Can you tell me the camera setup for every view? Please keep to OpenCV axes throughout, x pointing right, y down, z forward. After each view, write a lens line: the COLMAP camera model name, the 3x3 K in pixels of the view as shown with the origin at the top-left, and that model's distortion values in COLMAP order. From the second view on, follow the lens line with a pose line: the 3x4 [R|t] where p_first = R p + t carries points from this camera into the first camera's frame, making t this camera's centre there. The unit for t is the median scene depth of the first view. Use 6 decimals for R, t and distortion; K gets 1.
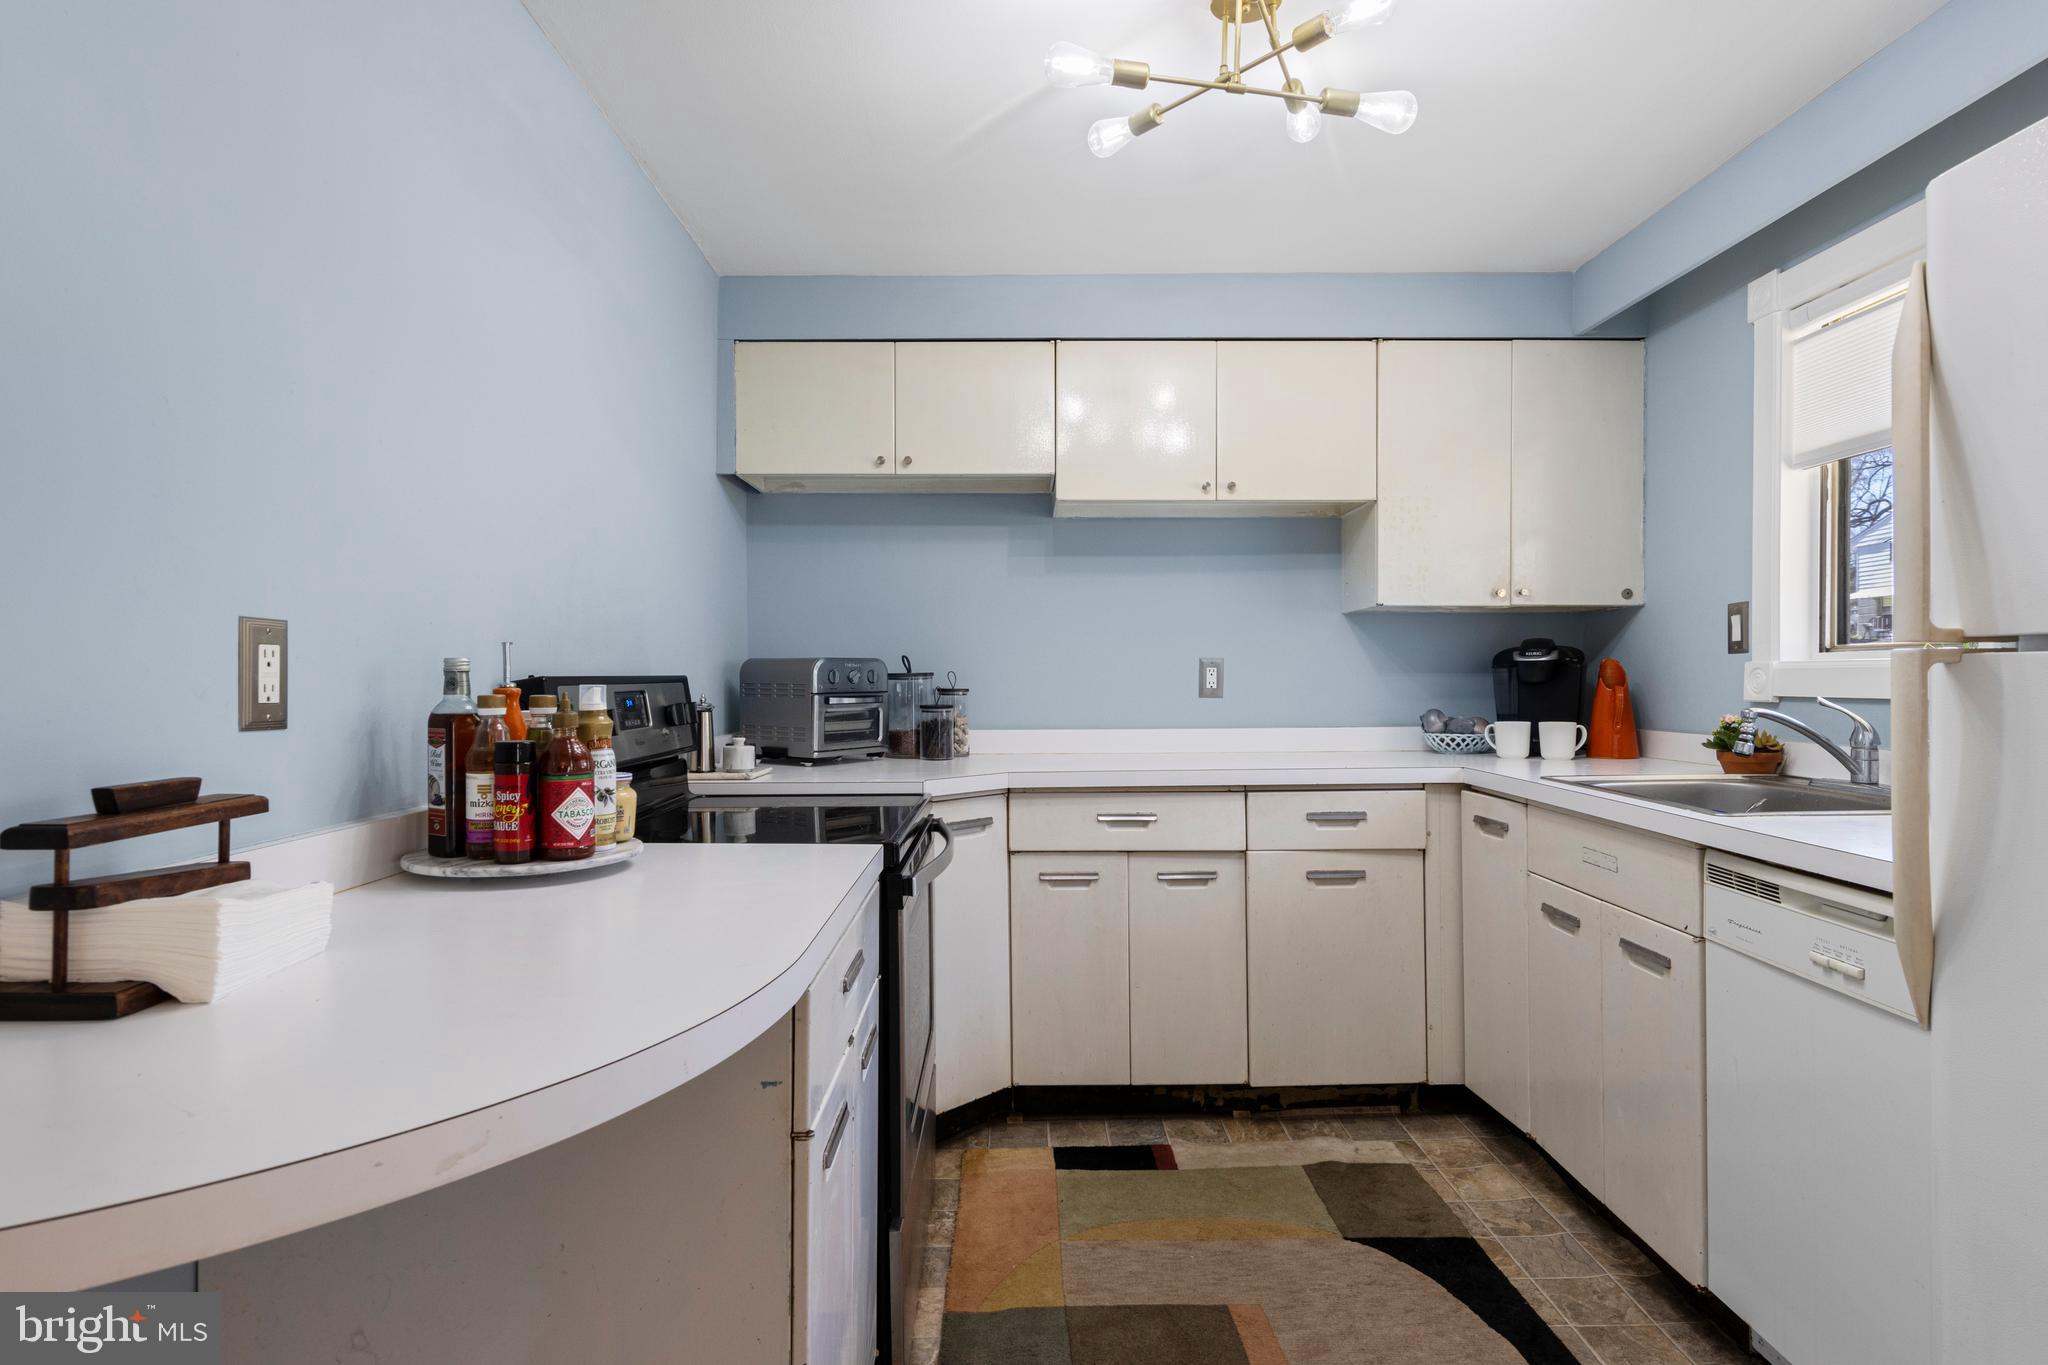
lens RADIAL K [[1074.3, 0, 1011.3], [0, 1074.3, 683.4], [0, 0, 1]] dist [0.002278, 0.000377]
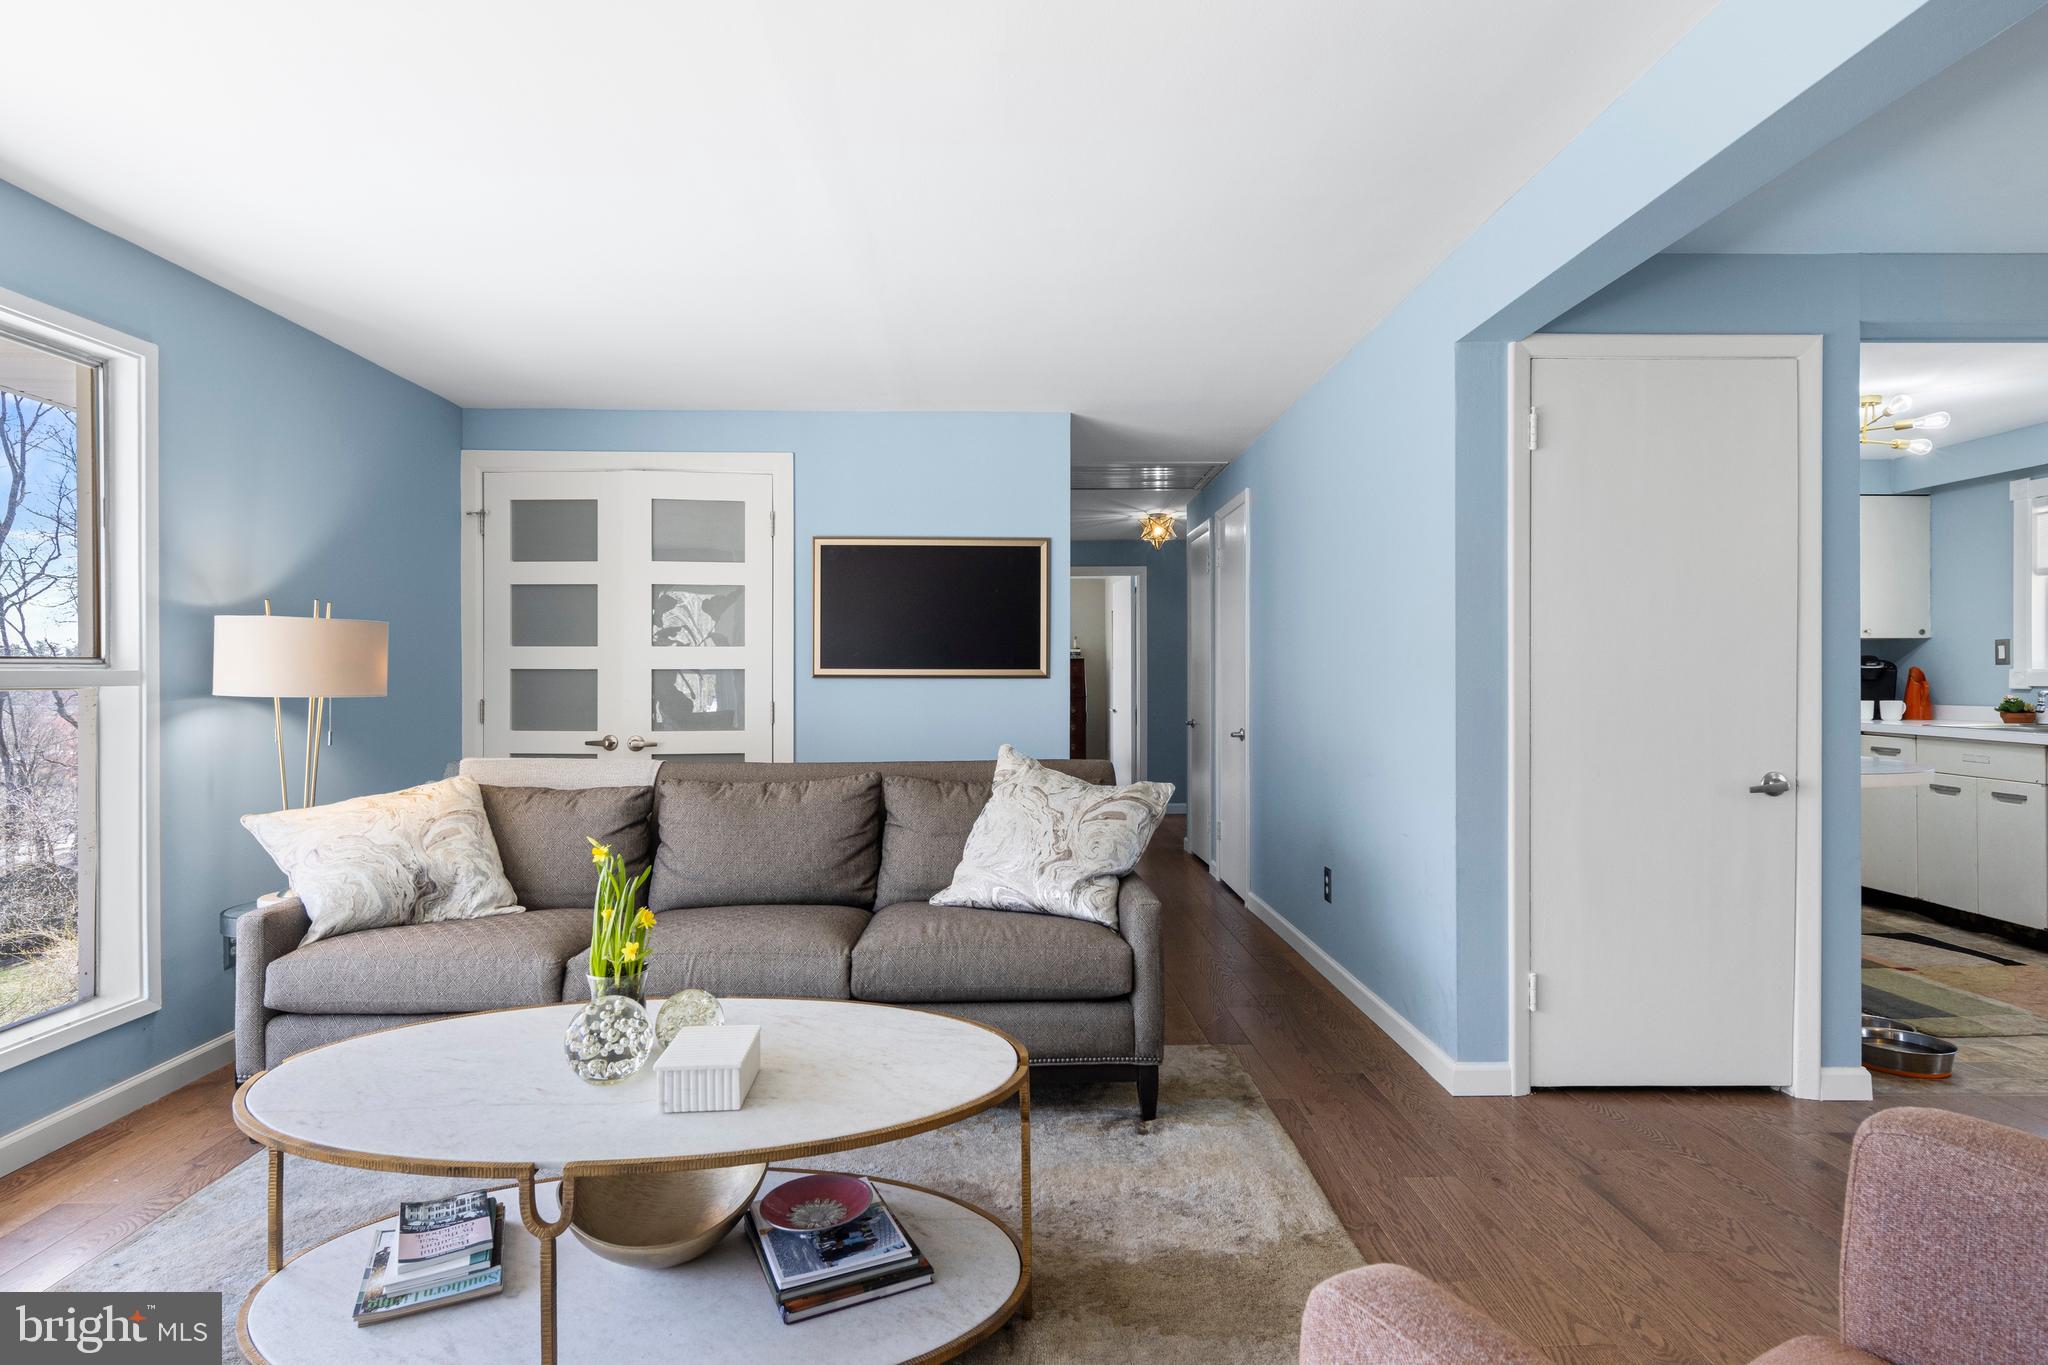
lens RADIAL K [[1052.2, 0, 1021.6], [0, 1052.2, 672.8], [0, 0, 1]] dist [0.003939, 0.003353]
pose [[0.999877, -0.001182, 0.015670, -1.178882], [0.001301, 0.999970, -0.007585, -0.000573], [-0.015661, 0.007605, 0.999848, -0.937210]]
